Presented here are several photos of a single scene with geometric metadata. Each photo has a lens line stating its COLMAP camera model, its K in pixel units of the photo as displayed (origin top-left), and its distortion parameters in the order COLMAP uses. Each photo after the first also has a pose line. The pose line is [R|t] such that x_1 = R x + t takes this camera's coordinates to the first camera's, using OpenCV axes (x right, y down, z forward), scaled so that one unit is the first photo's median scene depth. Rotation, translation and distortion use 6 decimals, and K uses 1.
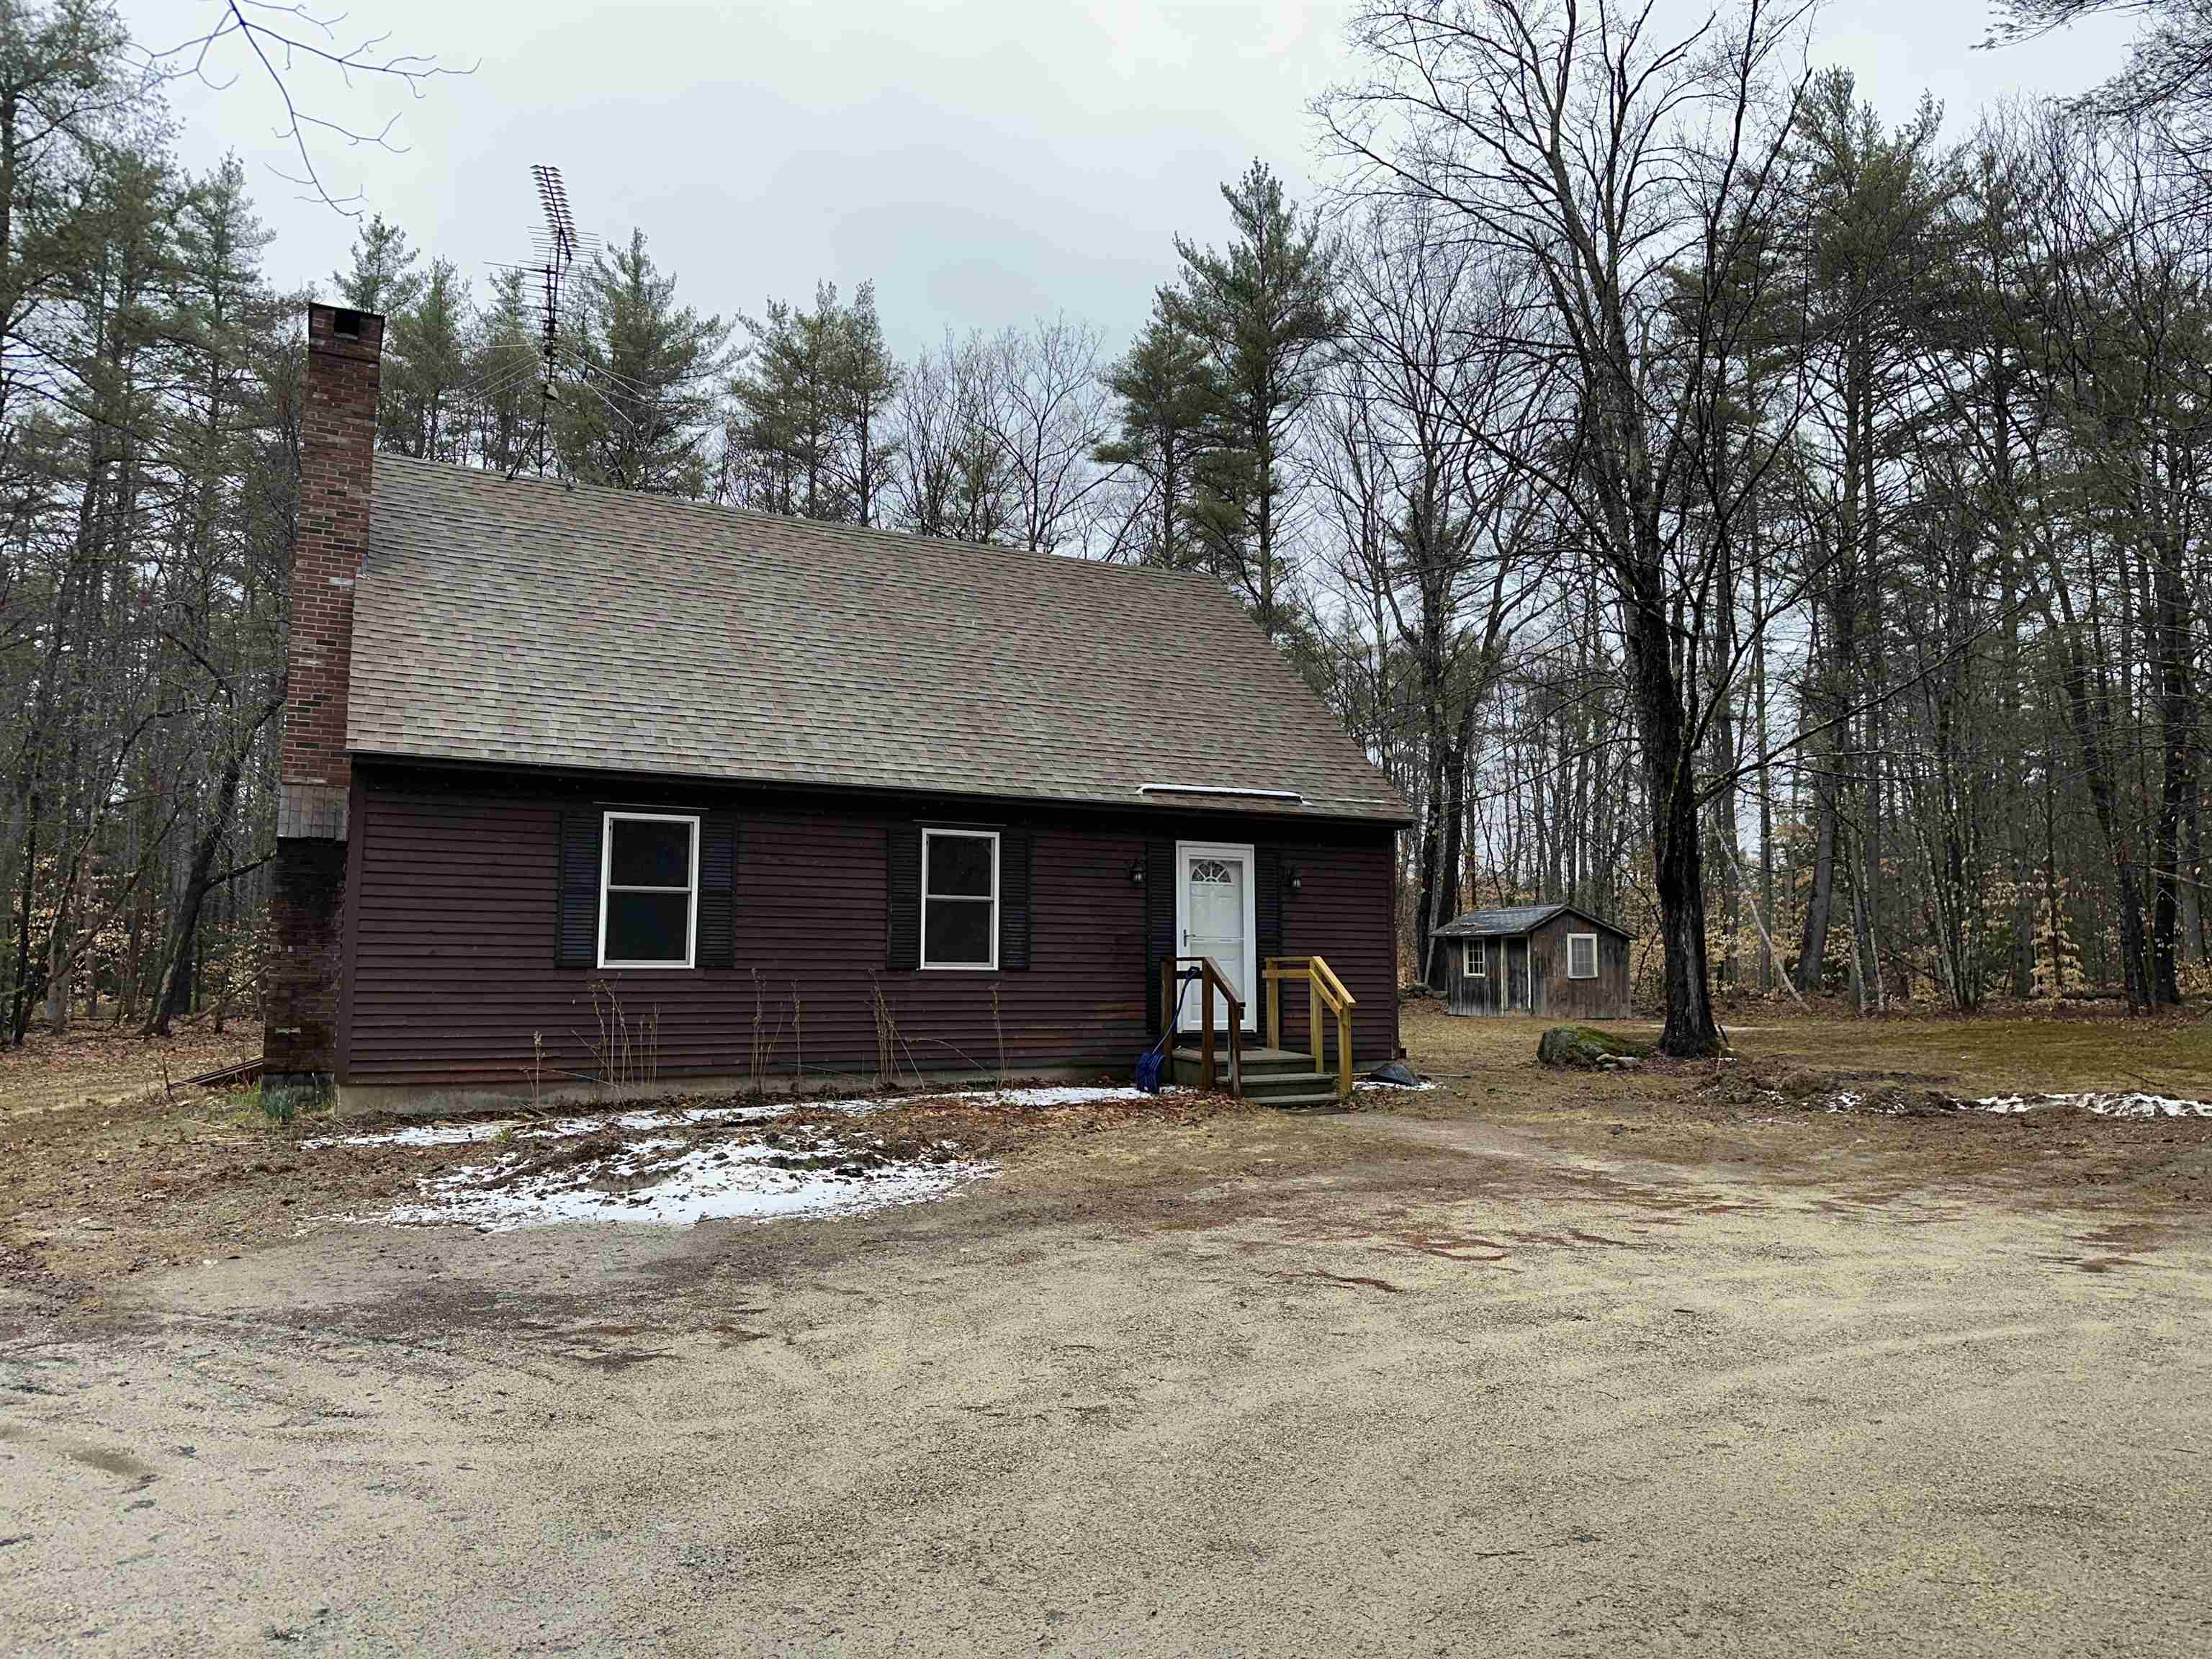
lens RADIAL K [[1537.6, 0, 1106.0], [0, 1537.6, 829.5], [0, 0, 1]] dist [0.007050, 0.000245]
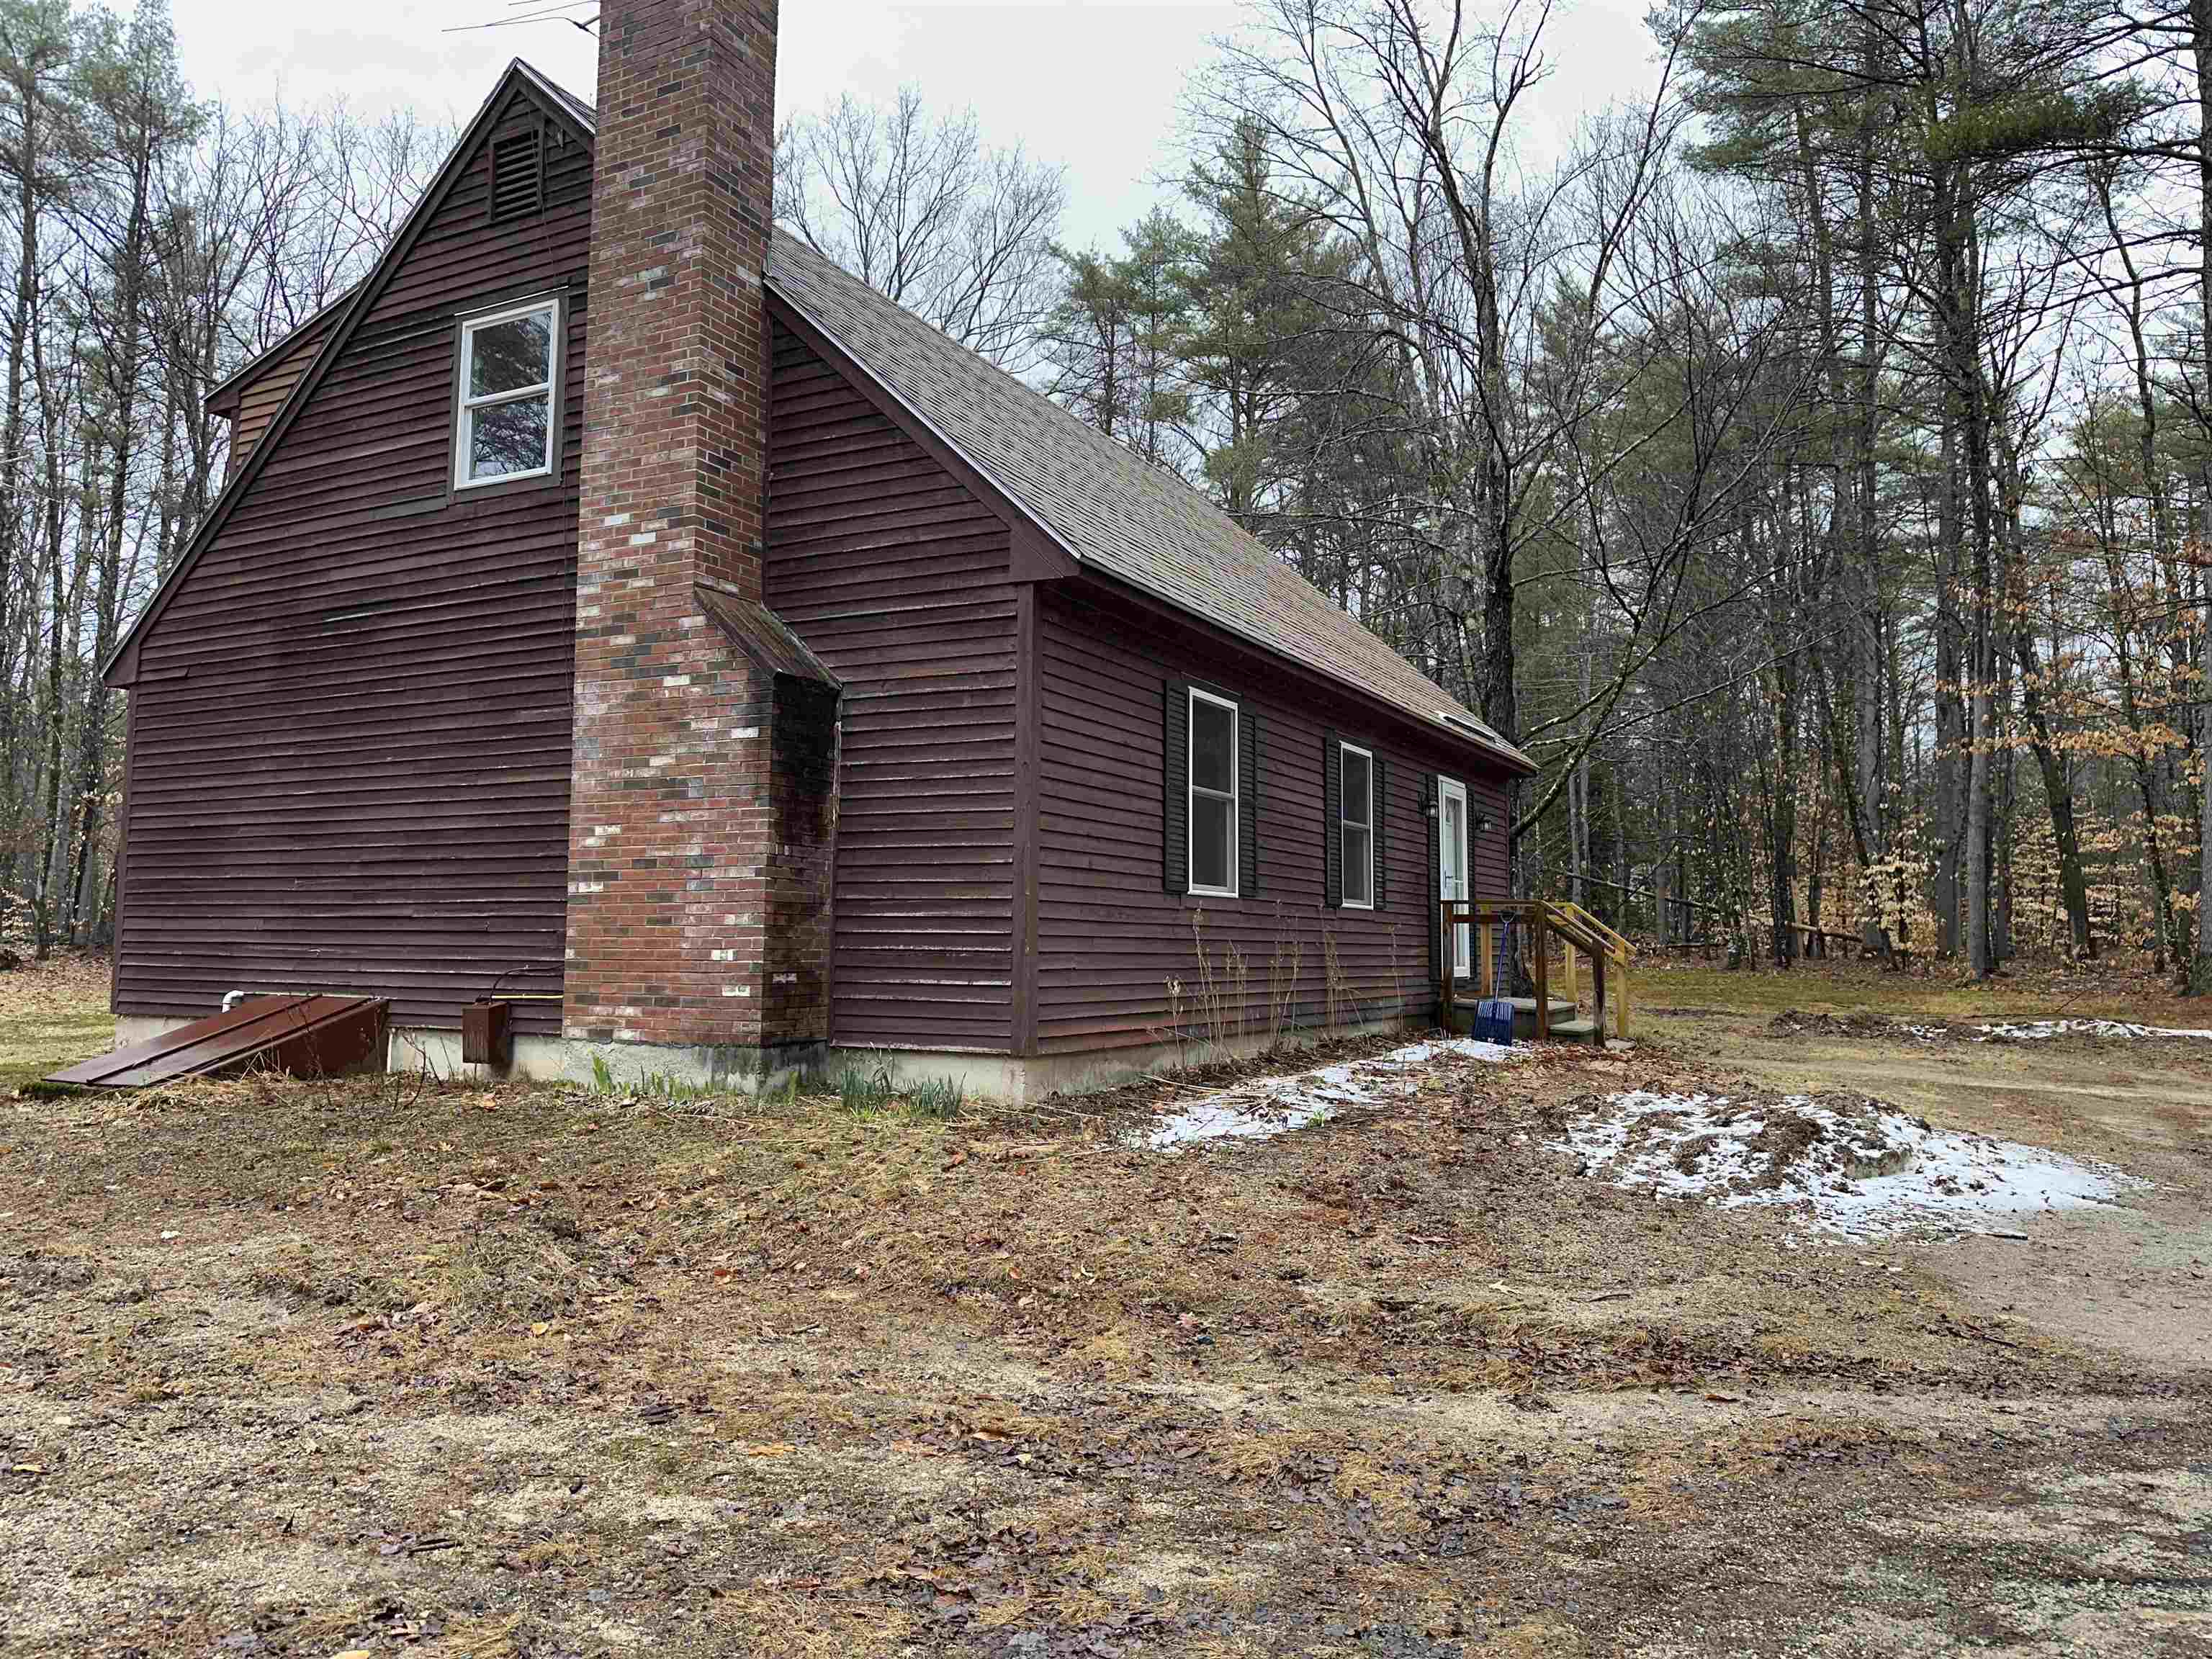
lens RADIAL K [[1537.6, 0, 1106.0], [0, 1537.6, 829.5], [0, 0, 1]] dist [0.007050, 0.000245]
pose [[0.826789, 0.052183, 0.560087, -0.698165], [-0.075224, 0.997001, 0.018154, 0.043256], [-0.557460, -0.057142, 0.828235, 0.365998]]
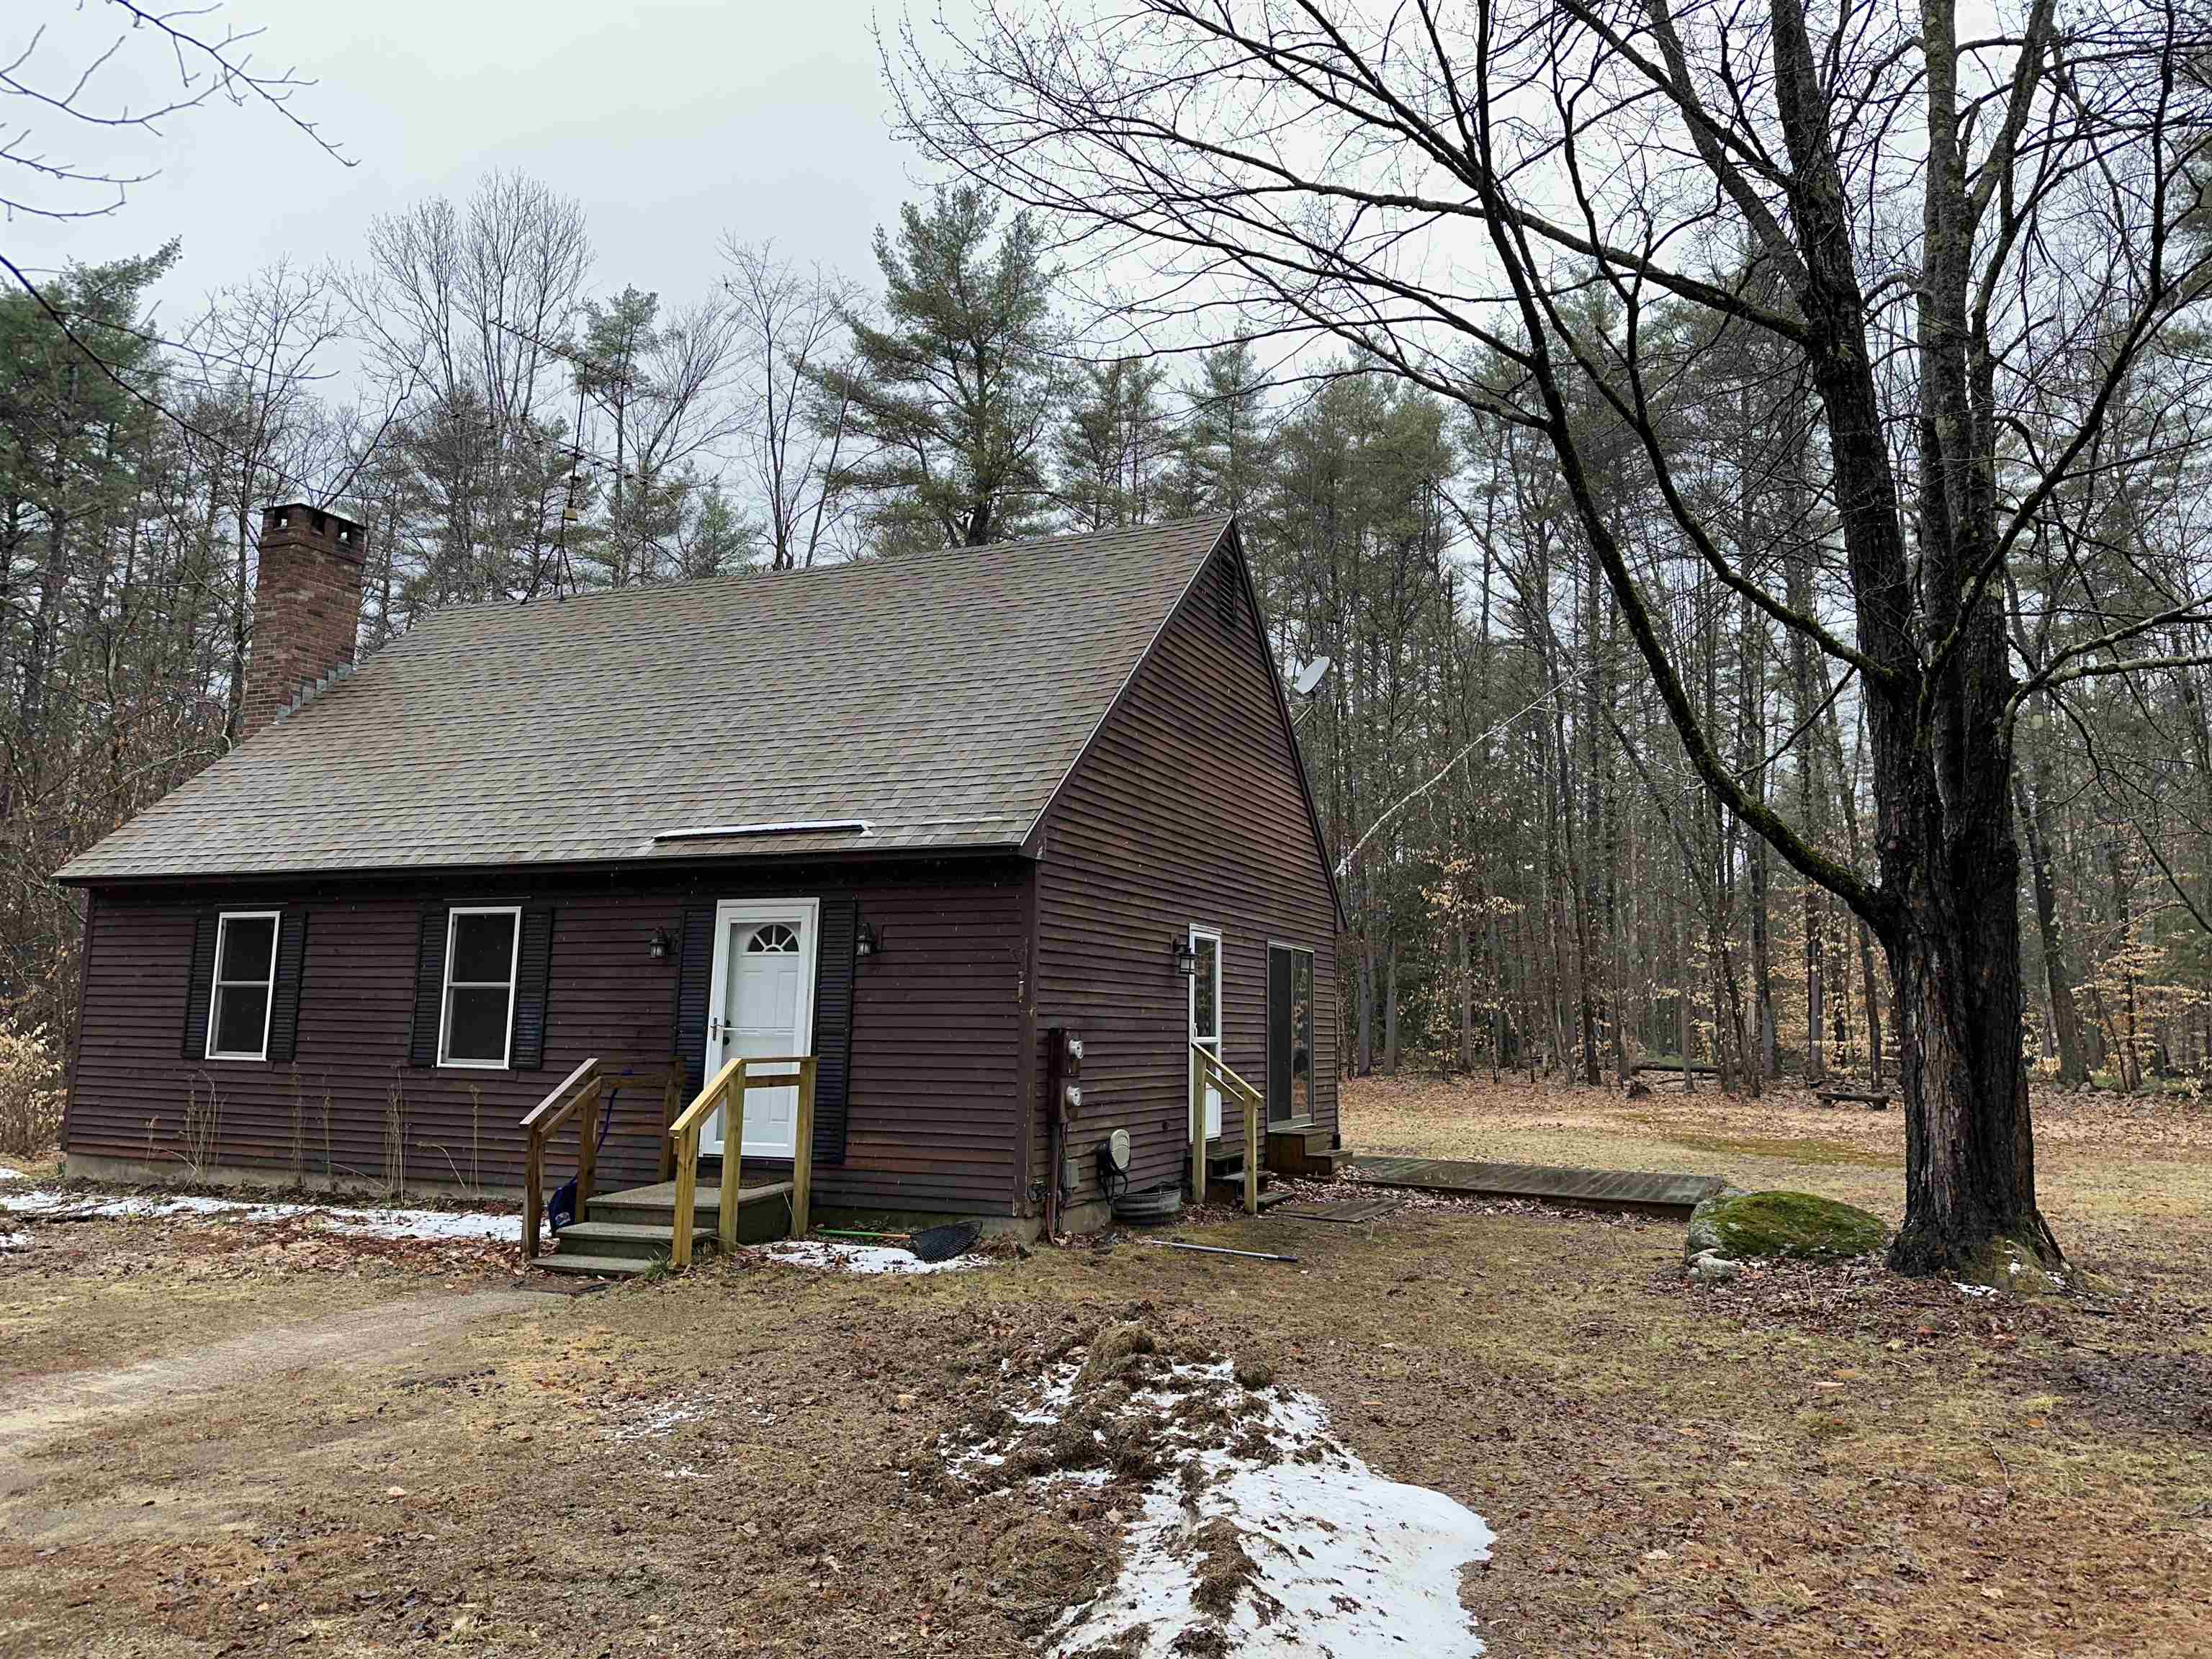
lens RADIAL K [[1537.6, 0, 1106.0], [0, 1537.6, 829.5], [0, 0, 1]] dist [0.007050, 0.000245]
pose [[0.609960, -0.094948, -0.786723, 0.824054], [0.061688, 0.995472, -0.072313, 0.042213], [0.790027, -0.004423, 0.613056, 0.749172]]
